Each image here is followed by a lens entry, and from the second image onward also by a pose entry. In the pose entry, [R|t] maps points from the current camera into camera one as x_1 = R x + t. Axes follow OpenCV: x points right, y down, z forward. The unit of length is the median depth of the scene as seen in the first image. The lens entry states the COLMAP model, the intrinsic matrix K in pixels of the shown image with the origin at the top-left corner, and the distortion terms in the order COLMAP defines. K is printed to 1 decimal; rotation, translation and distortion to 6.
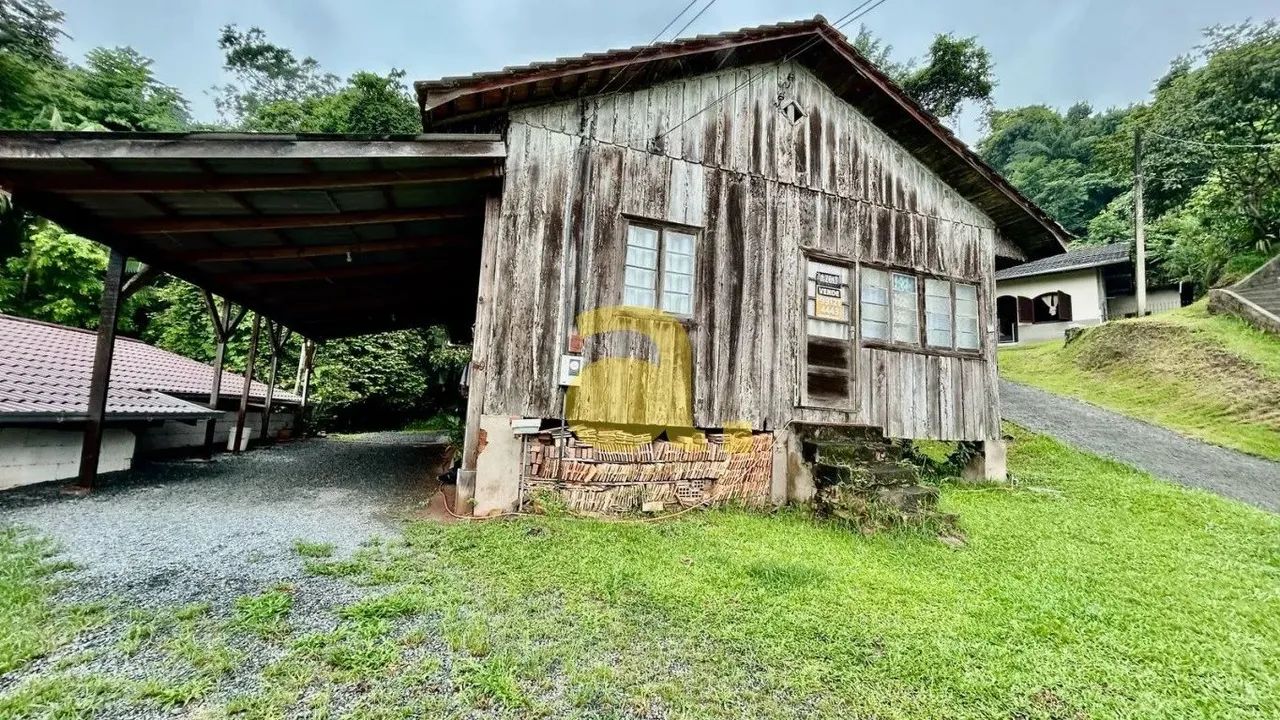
lens RADIAL K [[518.7, 0, 634.9], [0, 518.7, 358.1], [0, 0, 1]] dist [-0.003911, 0.001570]
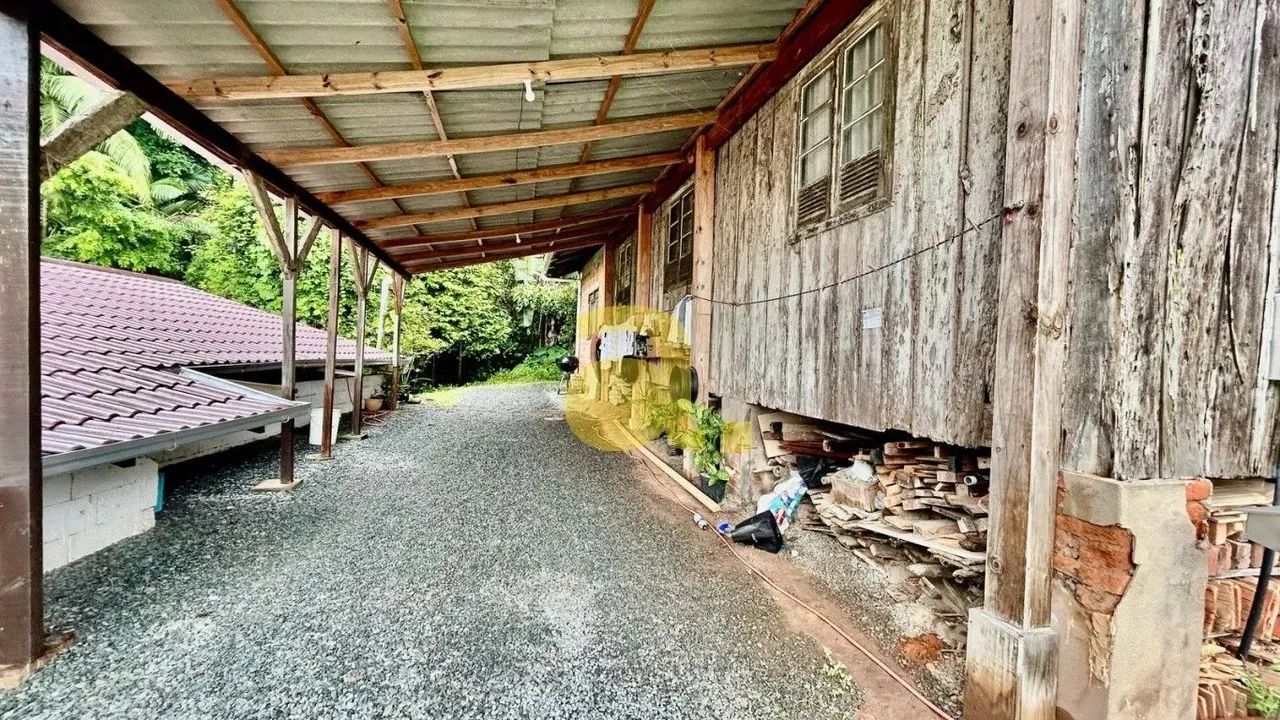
lens RADIAL K [[518.7, 0, 632.7], [0, 518.7, 359.4], [0, 0, 1]] dist [-0.003911, 0.001570]
pose [[0.997629, -0.008411, -0.068313, -0.441838], [0.017203, 0.991475, 0.129156, -0.009931], [0.066644, -0.130025, 0.989268, 0.518272]]
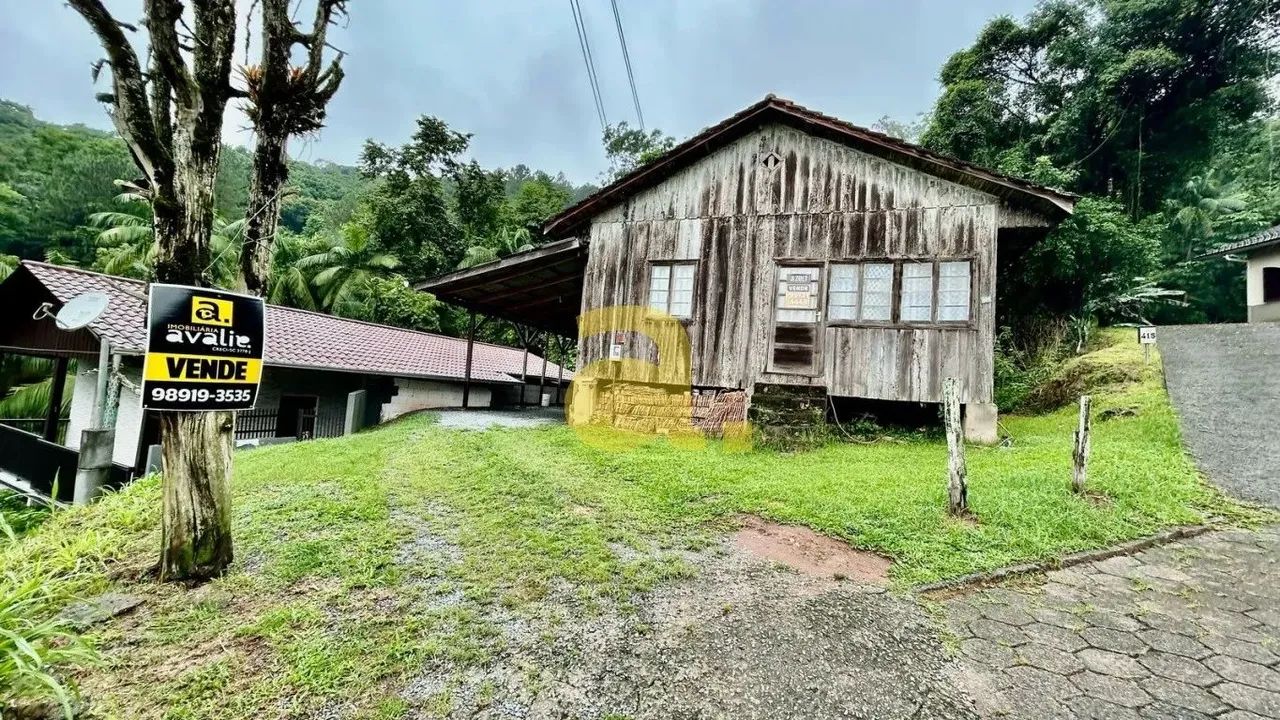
lens RADIAL K [[518.7, 0, 648.6], [0, 518.7, 364.3], [0, 0, 1]] dist [-0.003911, 0.001570]
pose [[0.780388, -0.029501, -0.624599, 0.908628], [0.040221, 0.999186, 0.003059, 0.050793], [0.624001, -0.027509, 0.780939, -0.304055]]
